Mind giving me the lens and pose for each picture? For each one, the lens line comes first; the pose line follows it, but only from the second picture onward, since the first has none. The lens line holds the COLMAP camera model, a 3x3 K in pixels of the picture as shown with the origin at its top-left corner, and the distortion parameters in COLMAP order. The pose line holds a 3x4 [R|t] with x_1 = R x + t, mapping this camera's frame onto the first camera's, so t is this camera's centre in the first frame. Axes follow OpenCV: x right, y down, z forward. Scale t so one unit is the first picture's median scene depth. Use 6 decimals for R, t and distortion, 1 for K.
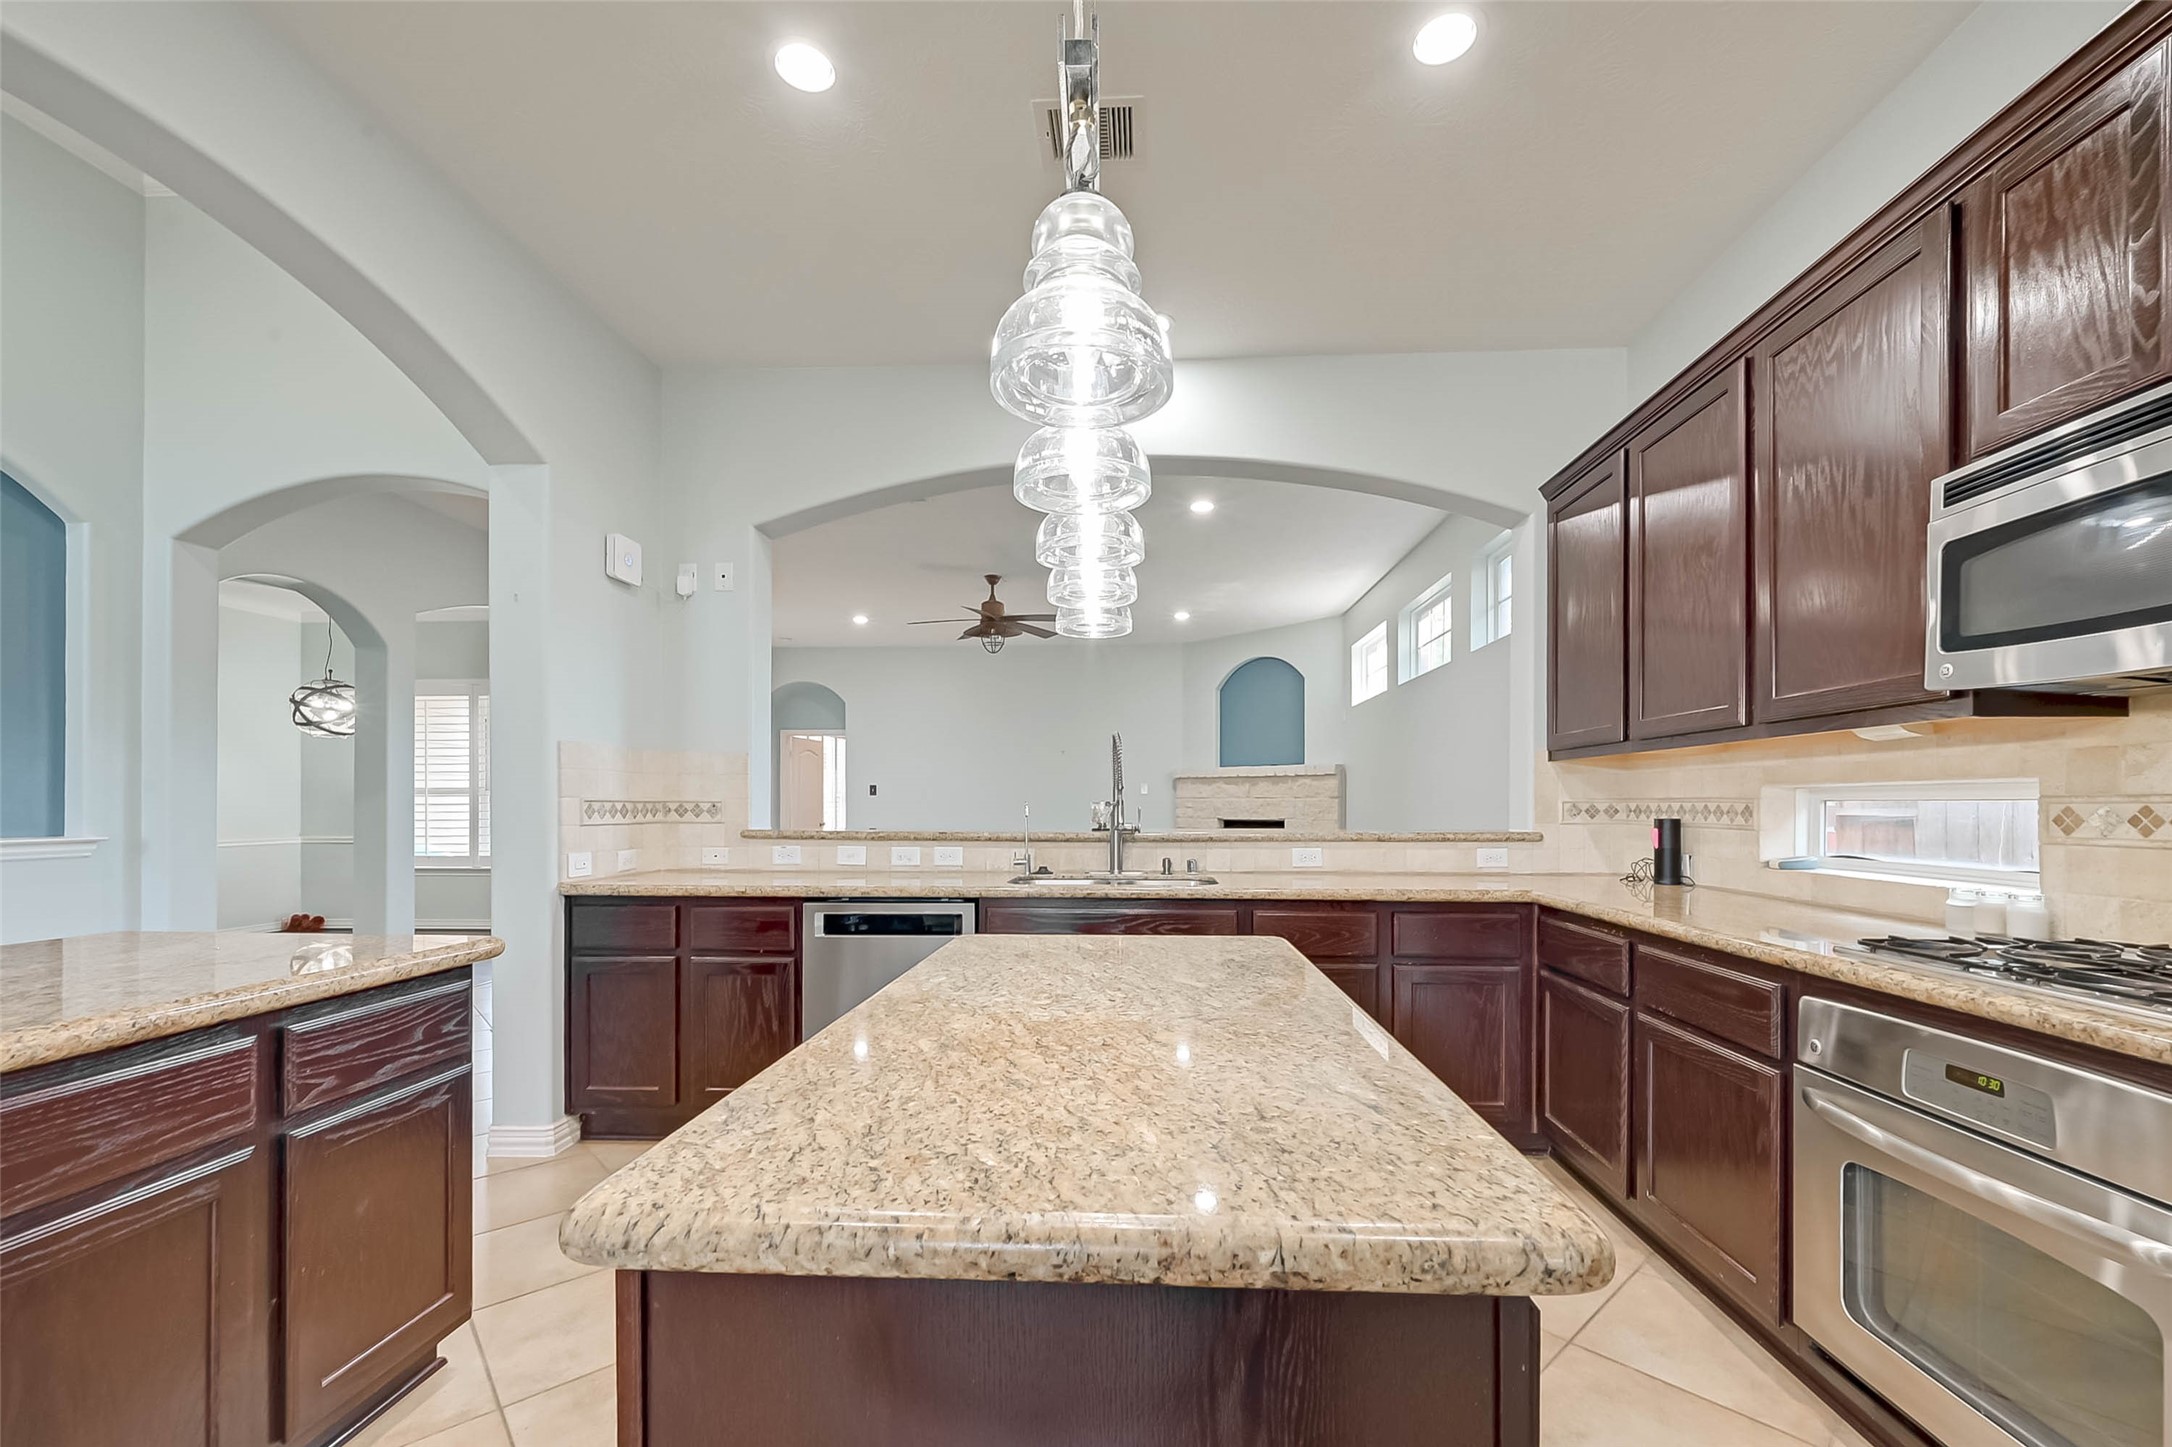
lens RADIAL K [[886.7, 0, 1090.2], [0, 886.7, 802.1], [0, 0, 1]] dist [-0.000167, -0.000019]
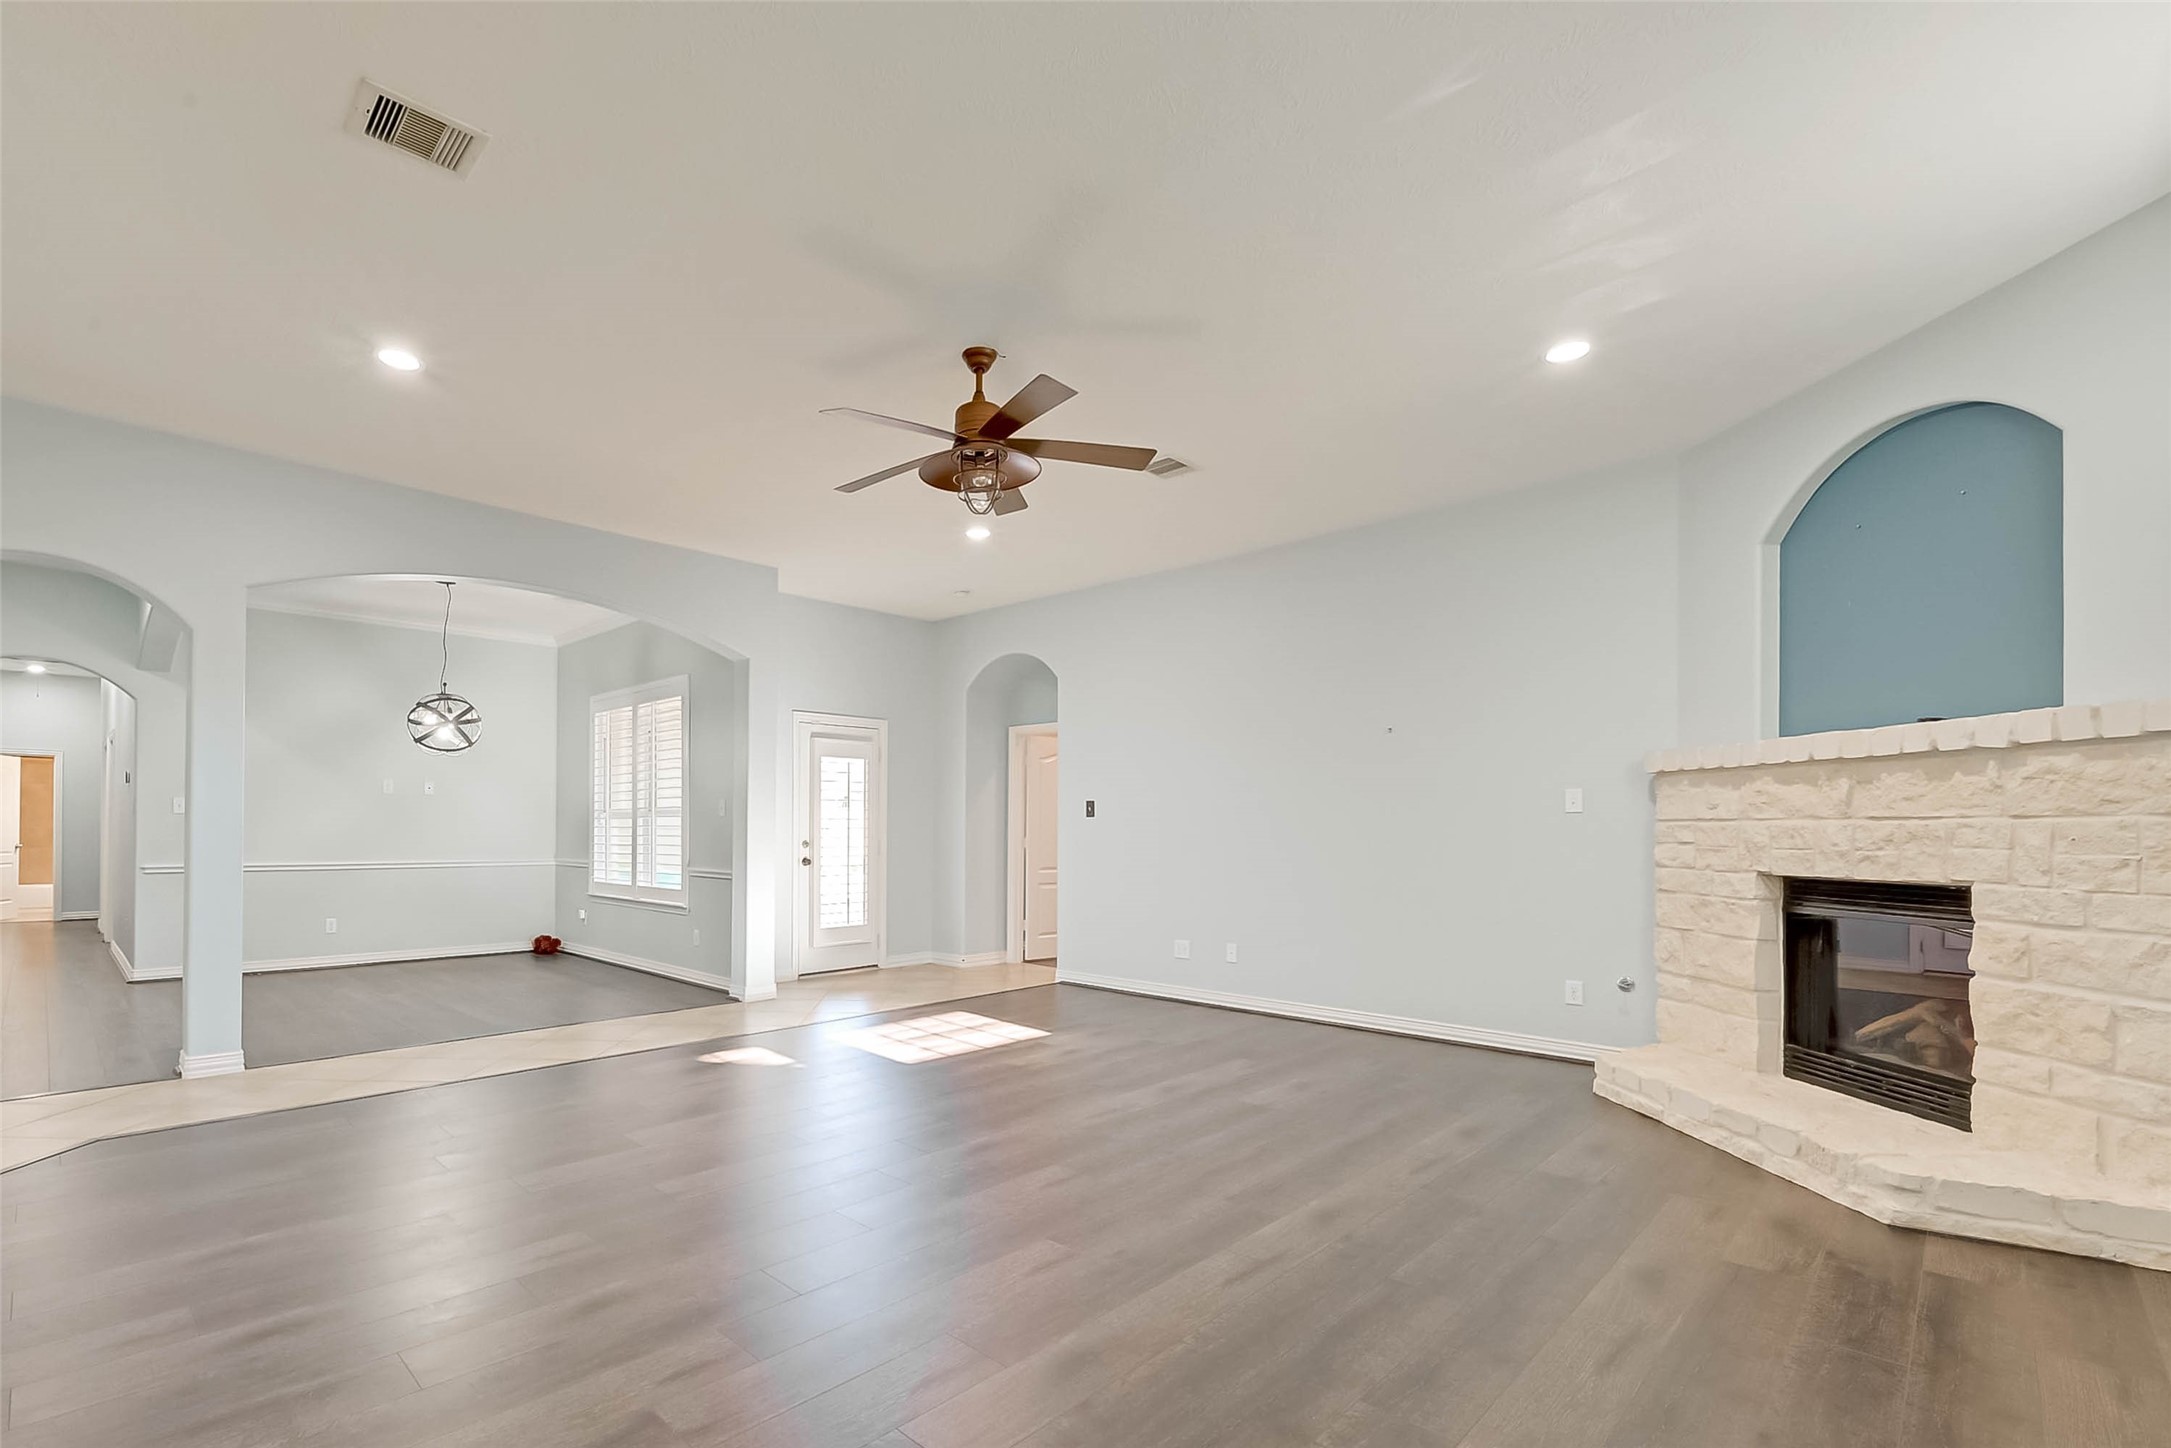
lens RADIAL K [[966.0, 0, 948.0], [0, 966.0, 831.2], [0, 0, 1]] dist [0.000386, -0.001733]
pose [[0.730681, 0.006260, -0.682690, 0.512280], [-0.006149, 0.999978, 0.002589, 0.004448], [0.682691, 0.002306, 0.730704, 1.337631]]
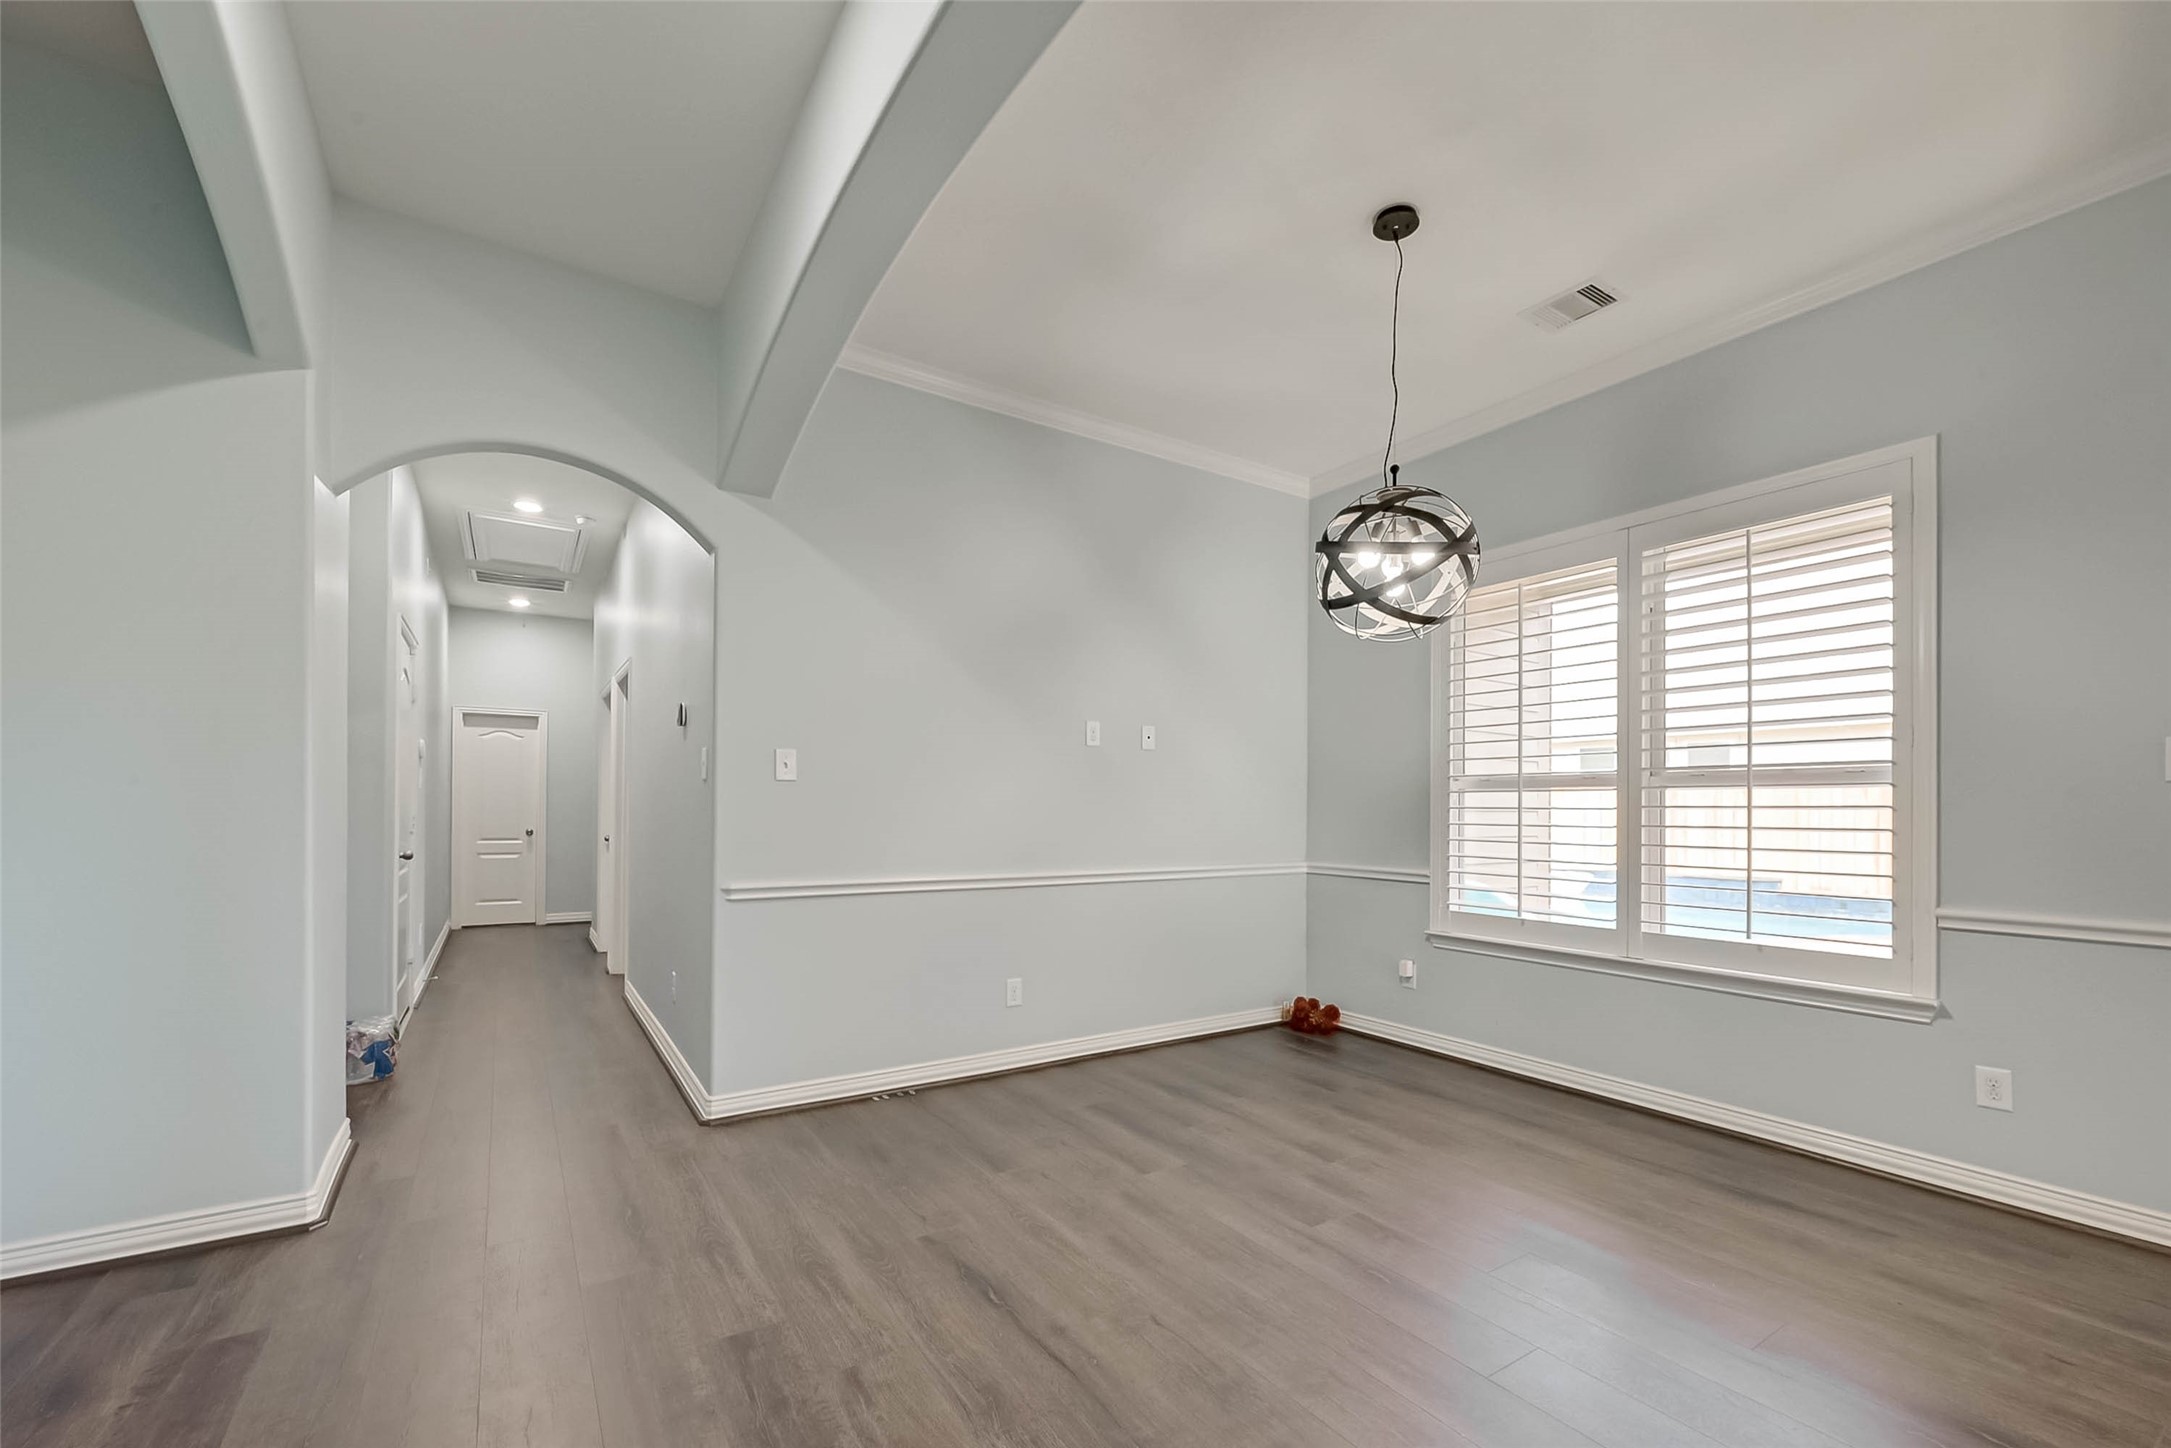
lens RADIAL K [[886.3, 0, 1087.9], [0, 886.3, 805.0], [0, 0, 1]] dist [-0.000167, -0.000019]
pose [[0.595844, 0.002070, -0.803098, -1.349204], [-0.005782, 0.999982, -0.001713, 0.007330], [0.803080, 0.005664, 0.595845, 1.424353]]
